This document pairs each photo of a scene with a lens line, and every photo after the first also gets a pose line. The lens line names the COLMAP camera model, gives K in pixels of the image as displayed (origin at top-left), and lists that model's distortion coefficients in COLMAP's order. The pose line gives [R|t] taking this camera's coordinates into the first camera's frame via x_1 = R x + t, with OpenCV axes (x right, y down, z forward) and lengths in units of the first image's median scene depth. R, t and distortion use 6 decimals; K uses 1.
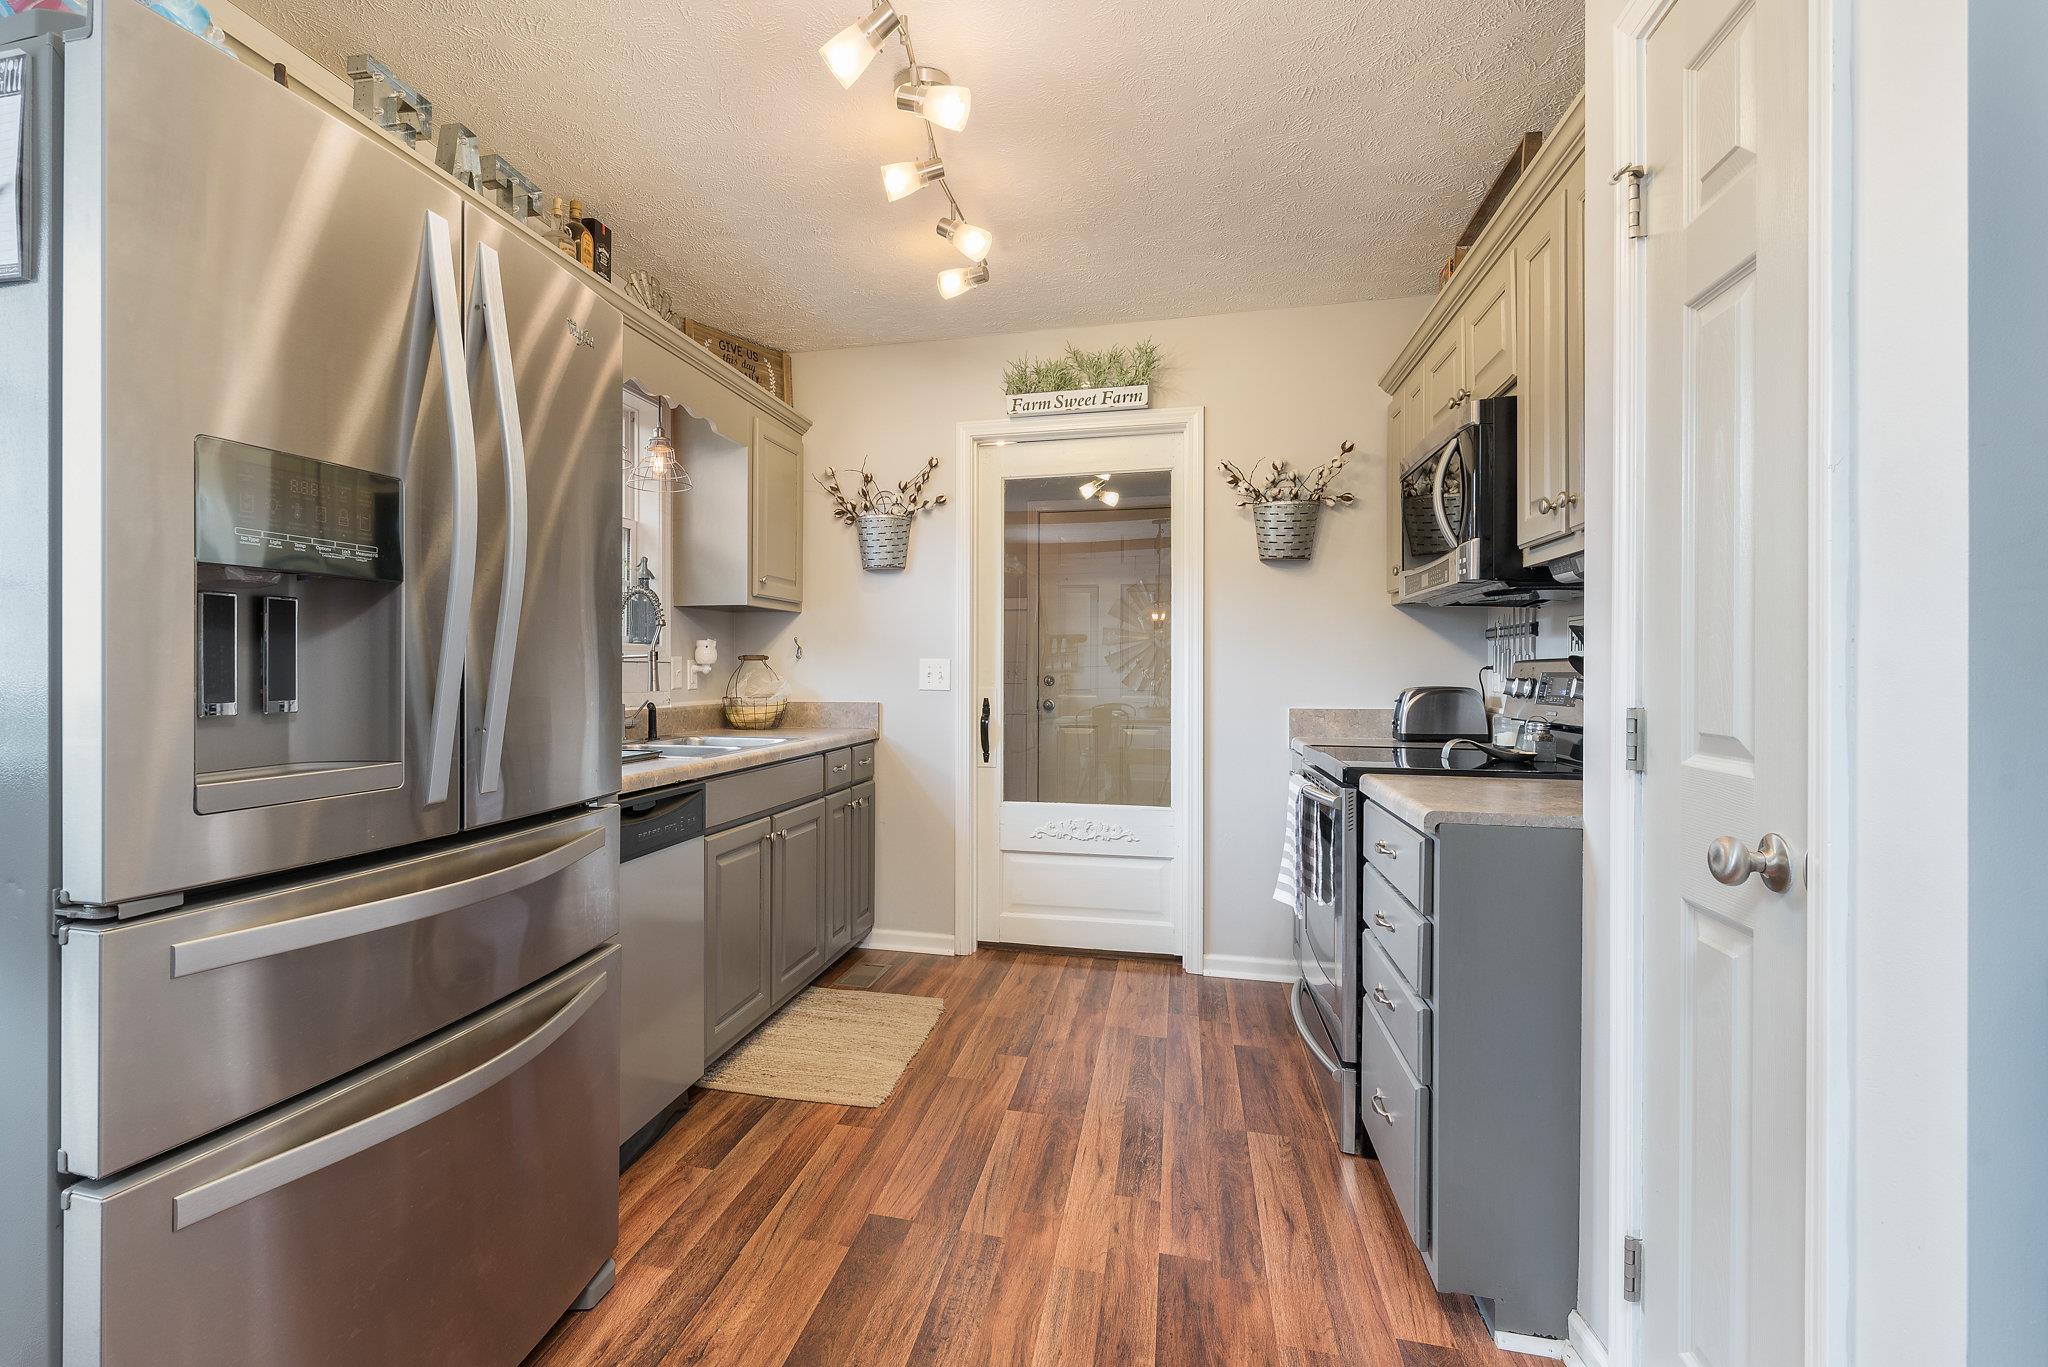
lens RADIAL K [[1002.9, 0, 907.2], [0, 1002.9, 676.9], [0, 0, 1]] dist [-0.002756, -0.000039]
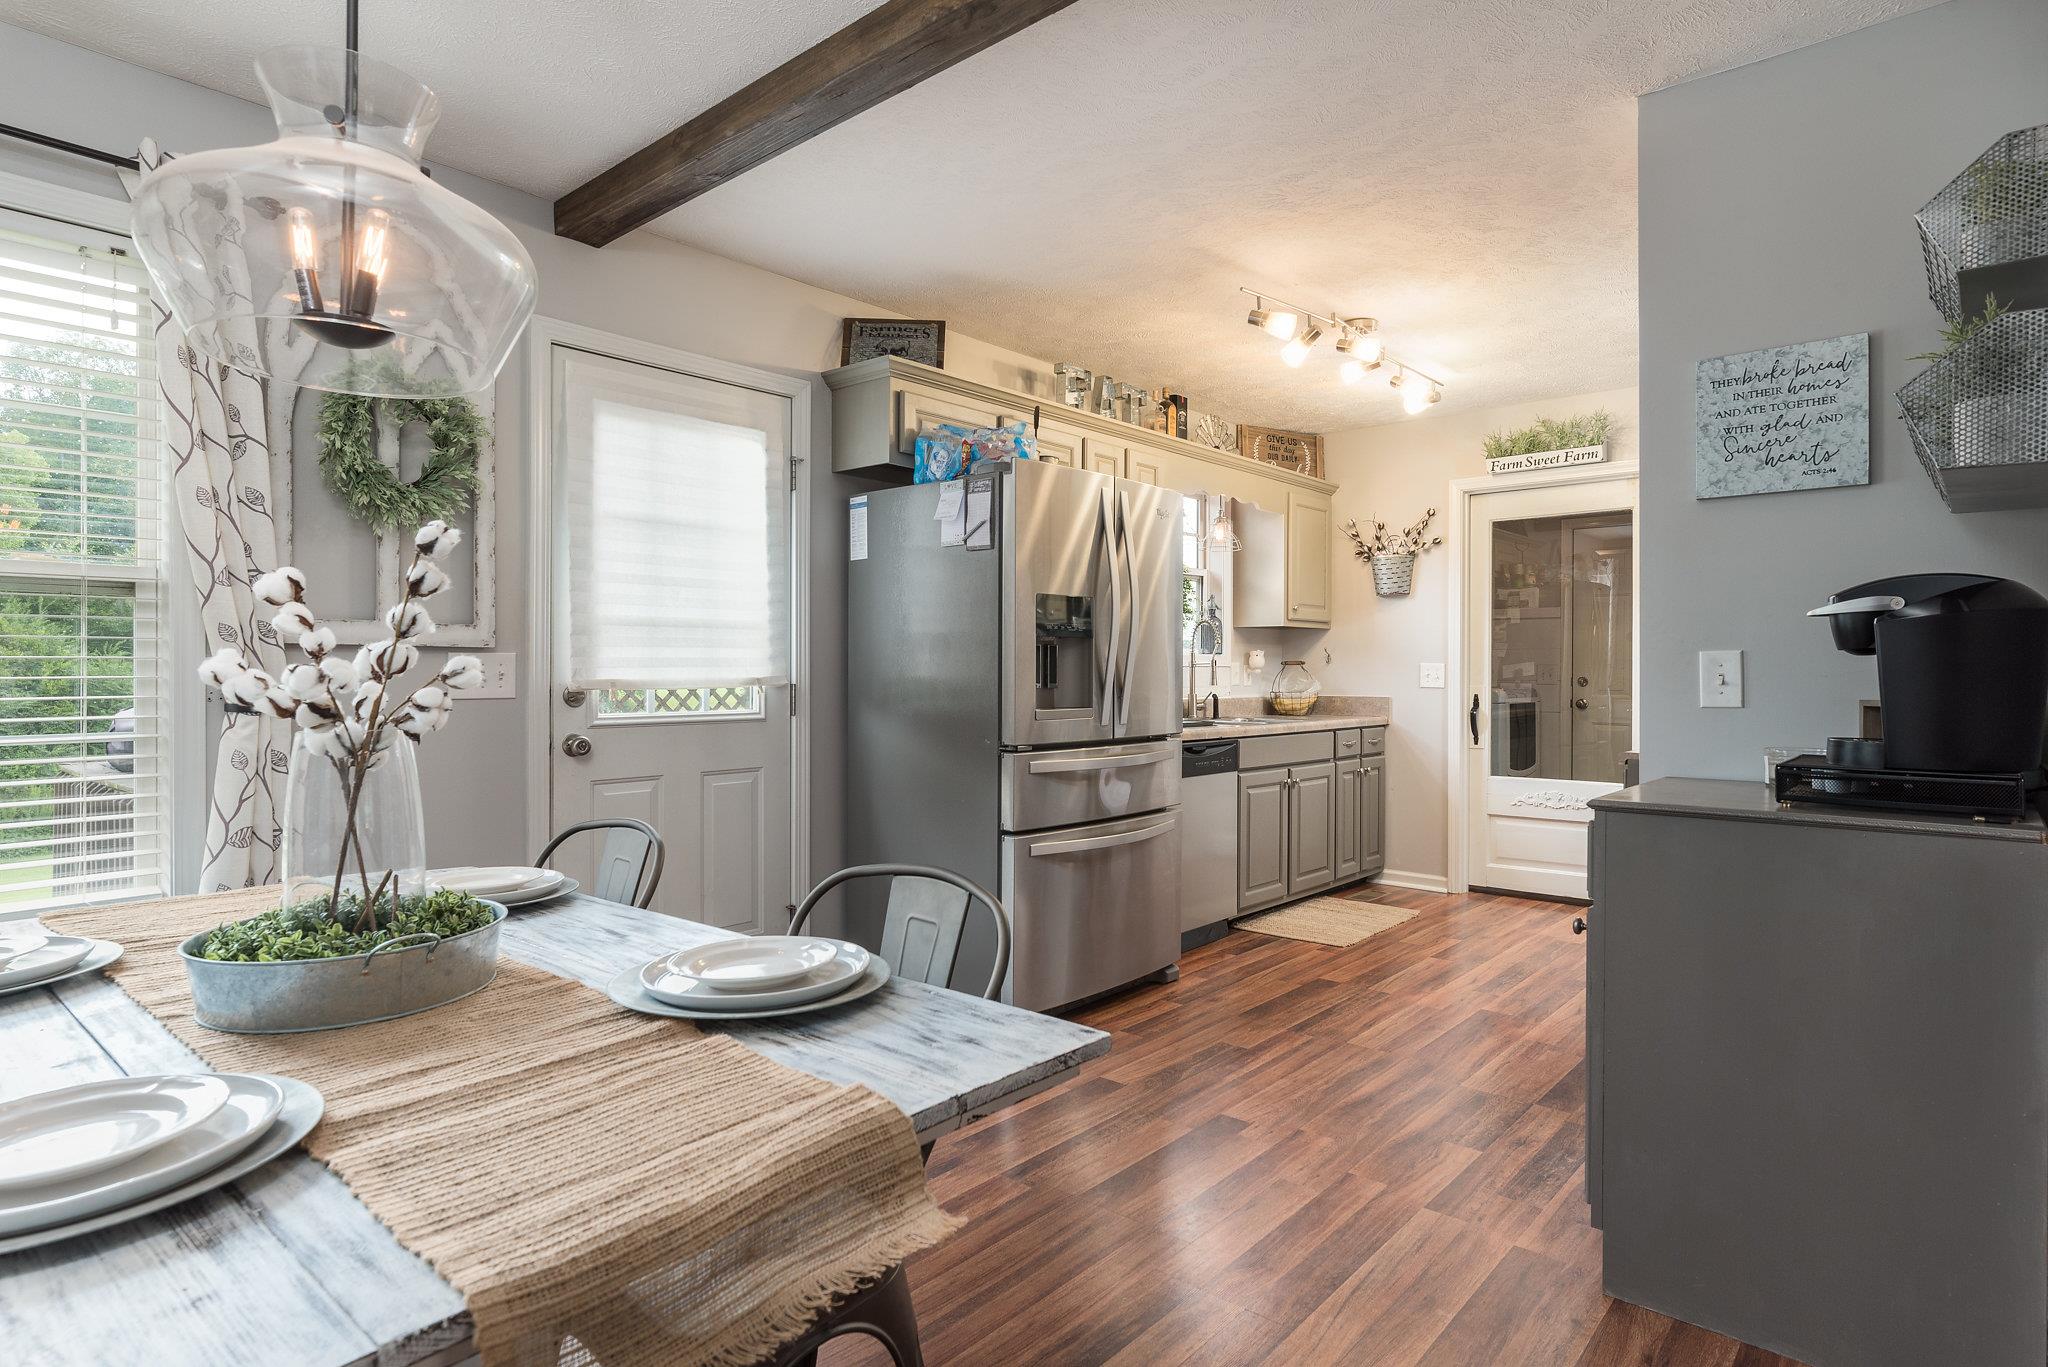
lens RADIAL K [[1088.0, 0, 1024.0], [0, 1088.0, 683.5], [0, 0, 1]] dist [0.000127, 0.000225]
pose [[0.895037, 0.003524, -0.445977, 0.193628], [-0.002077, 0.999991, 0.003733, 0.004031], [0.445986, -0.002415, 0.895037, -0.525649]]
